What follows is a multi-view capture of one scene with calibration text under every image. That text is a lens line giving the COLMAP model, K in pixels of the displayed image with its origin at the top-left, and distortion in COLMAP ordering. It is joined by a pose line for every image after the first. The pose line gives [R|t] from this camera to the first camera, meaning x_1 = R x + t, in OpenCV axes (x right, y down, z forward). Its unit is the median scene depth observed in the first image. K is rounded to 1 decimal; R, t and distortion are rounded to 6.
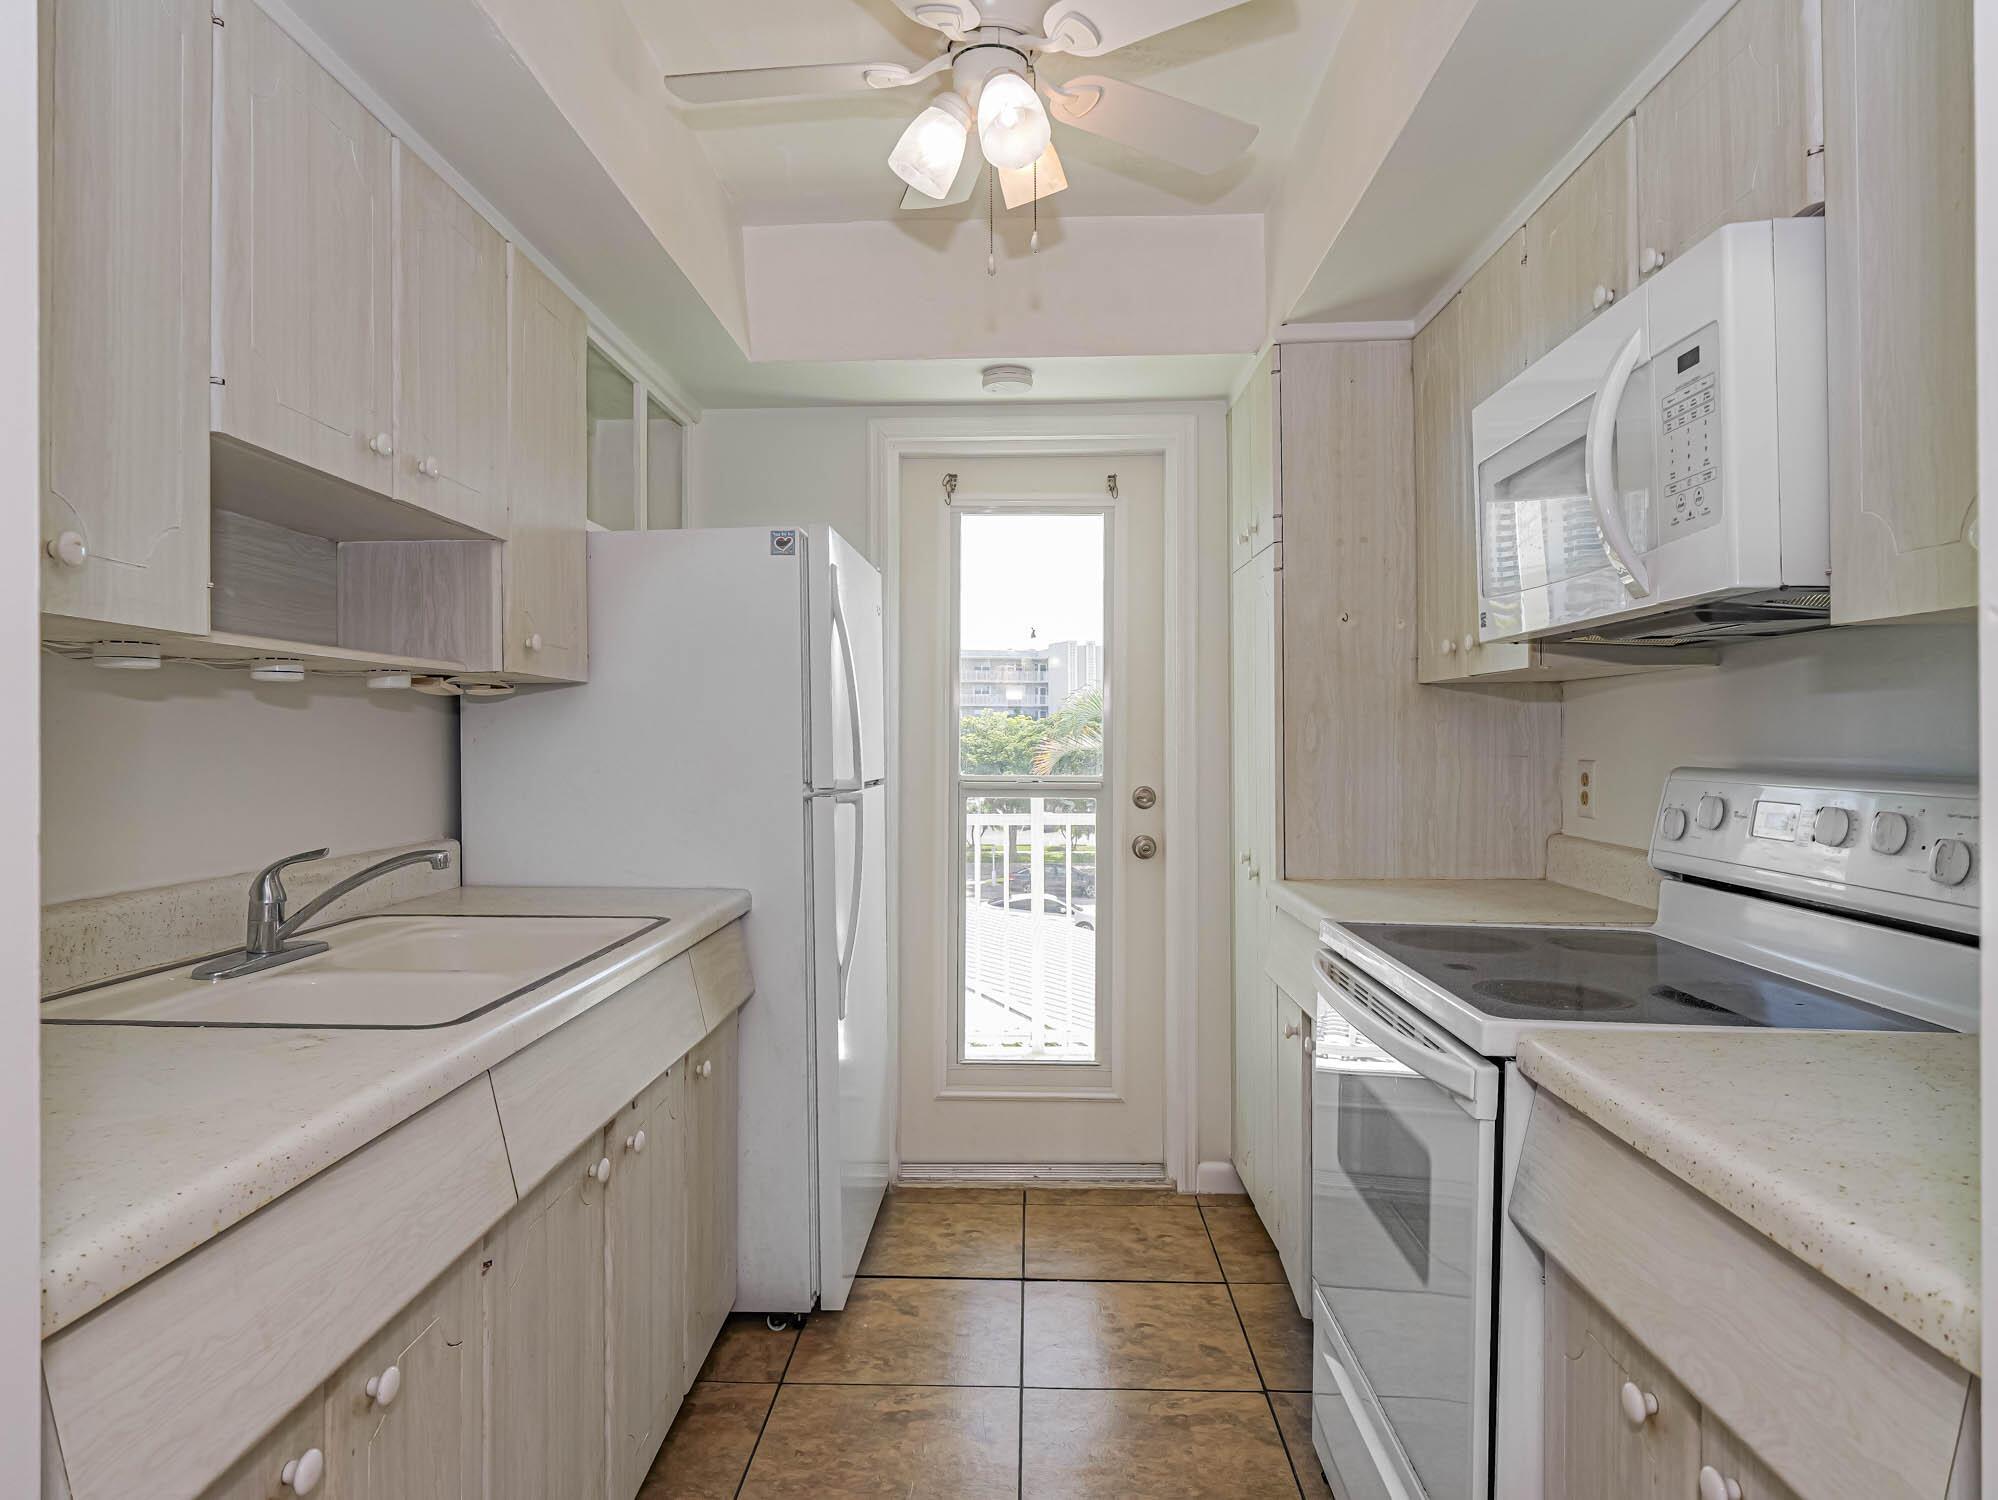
lens RADIAL K [[1259.0, 0, 992.6], [0, 1259.0, 739.5], [0, 0, 1]] dist [-0.004078, 0.001524]
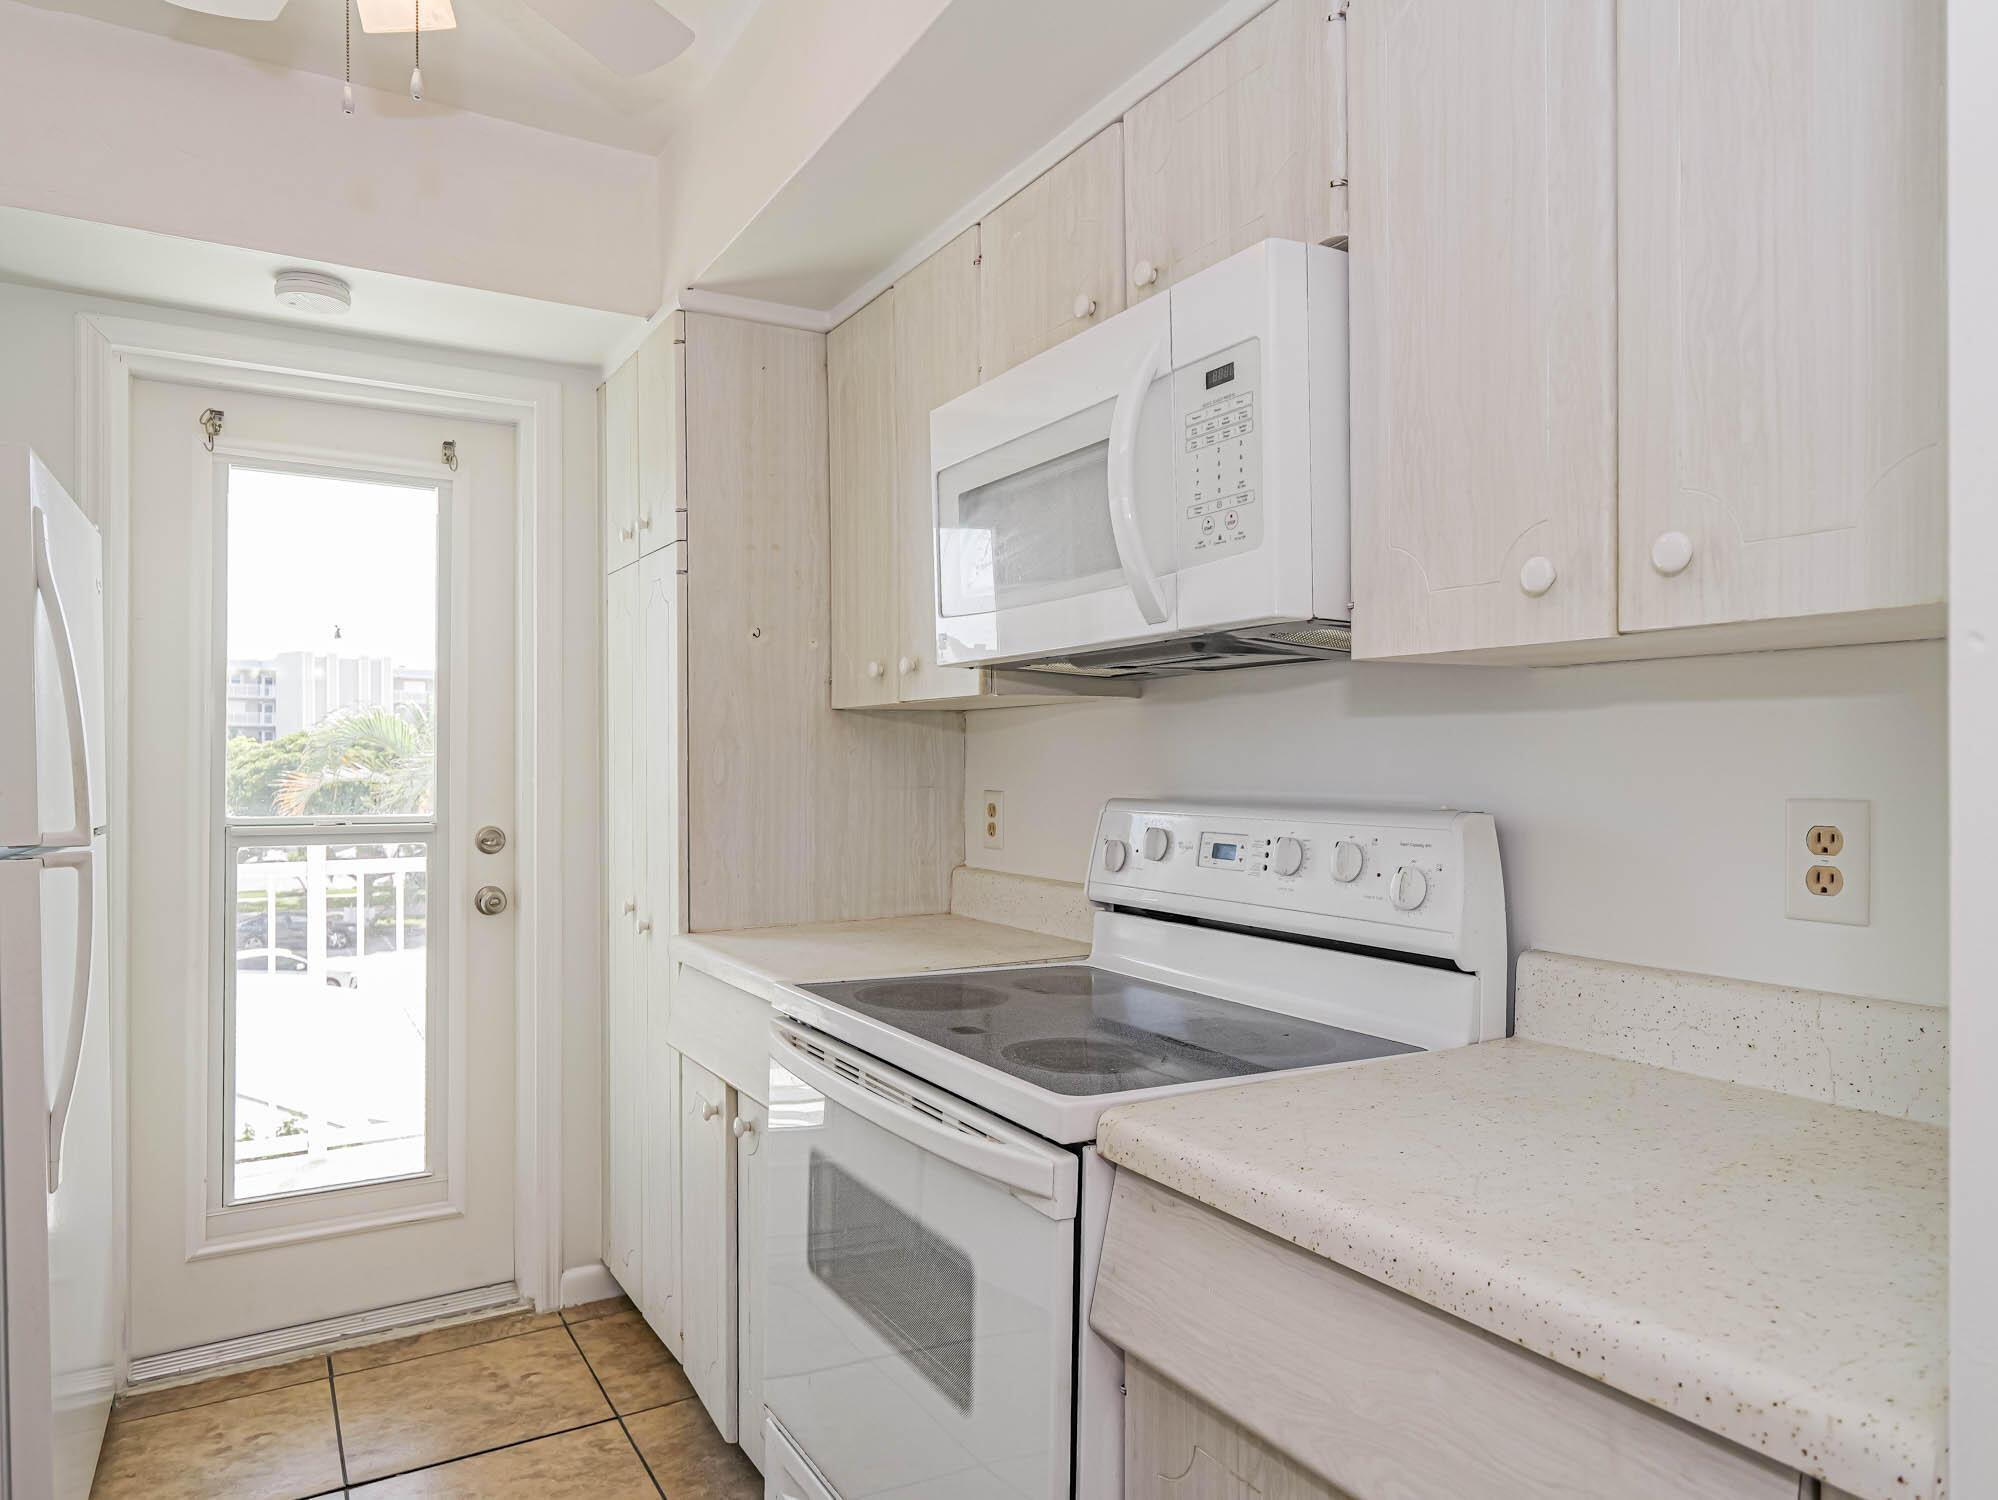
lens RADIAL K [[1259.0, 0, 1003.1], [0, 1259.0, 765.1], [0, 0, 1]] dist [-0.004078, 0.001524]
pose [[0.837918, 0.000327, 0.545796, -0.060048], [-0.000397, 1.000000, 0.000009, -0.003657], [-0.545796, -0.000224, 0.837918, 0.163967]]
